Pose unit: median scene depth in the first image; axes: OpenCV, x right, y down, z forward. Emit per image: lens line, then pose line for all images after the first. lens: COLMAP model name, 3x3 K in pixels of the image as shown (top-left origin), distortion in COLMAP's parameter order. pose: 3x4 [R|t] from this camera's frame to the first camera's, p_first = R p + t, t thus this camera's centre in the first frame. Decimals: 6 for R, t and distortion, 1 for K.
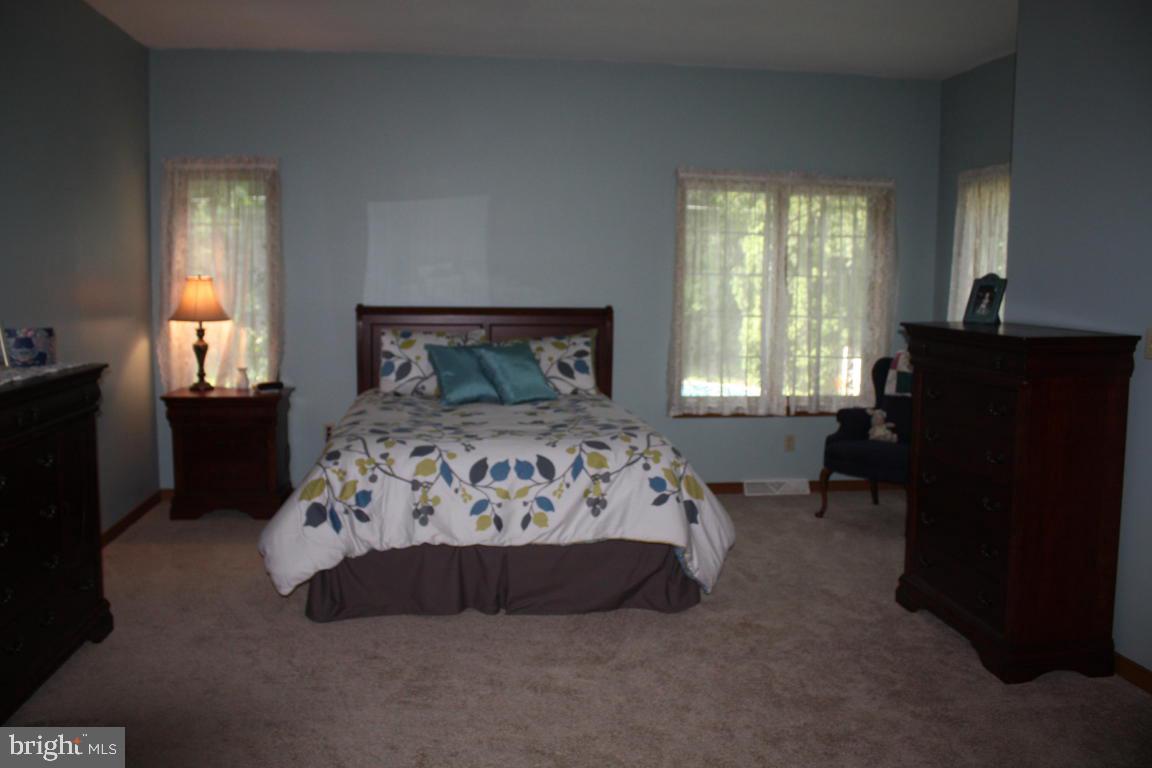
lens RADIAL K [[976.7, 0, 576.0], [0, 976.7, 384.0], [0, 0, 1]] dist [-0.169609, 0.142626]
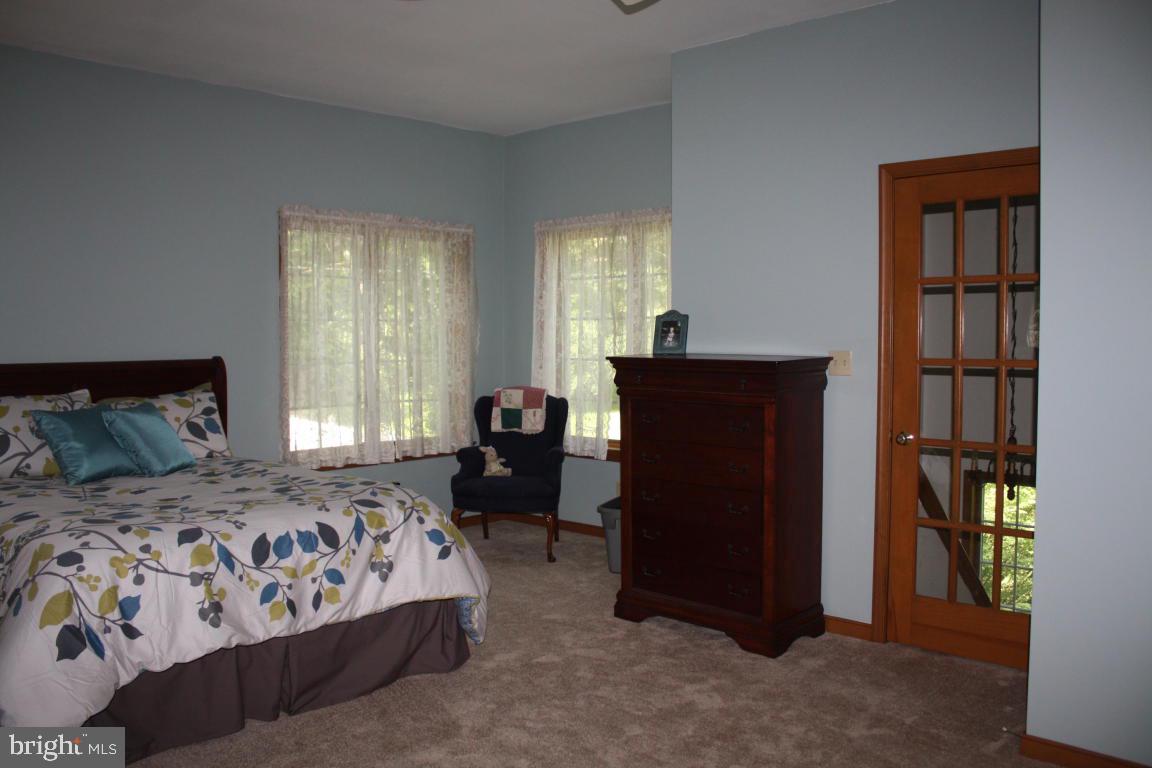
lens RADIAL K [[976.7, 0, 576.0], [0, 976.7, 384.0], [0, 0, 1]] dist [-0.169609, 0.142626]
pose [[0.764026, -0.047996, 0.643398, -0.411116], [0.083110, 0.996242, -0.024375, -0.009934], [-0.639811, 0.072096, 0.765143, 0.189725]]
